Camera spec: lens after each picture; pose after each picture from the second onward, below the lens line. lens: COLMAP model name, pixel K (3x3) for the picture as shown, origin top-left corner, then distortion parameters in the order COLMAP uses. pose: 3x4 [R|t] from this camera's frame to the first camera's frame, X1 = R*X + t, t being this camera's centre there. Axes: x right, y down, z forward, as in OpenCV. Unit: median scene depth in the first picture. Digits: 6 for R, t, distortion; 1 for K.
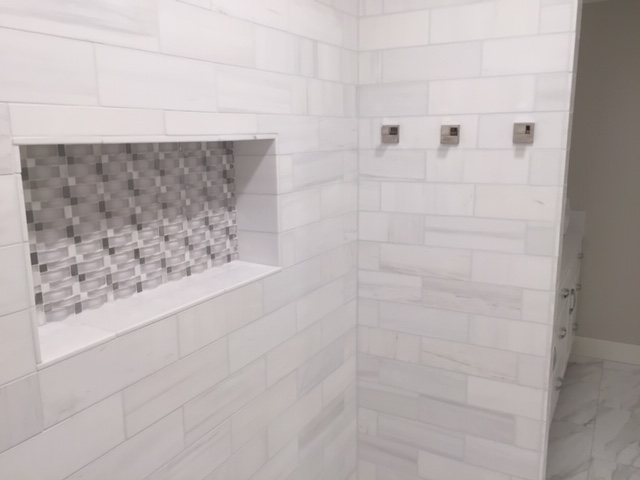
lens RADIAL K [[529.7, 0, 300.9], [0, 529.7, 239.4], [0, 0, 1]] dist [-0.001909, -0.002914]
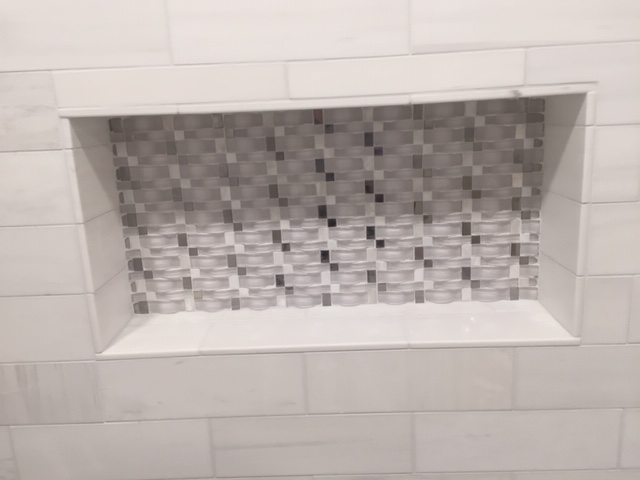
lens RADIAL K [[542.9, 0, 320.0], [0, 542.9, 240.0], [0, 0, 1]] dist [0.097415, -0.106843]
pose [[0.493136, 0.202657, -0.846018, 0.352165], [-0.129834, 0.978741, 0.158771, -0.122441], [0.860209, 0.031546, 0.508964, 0.609252]]
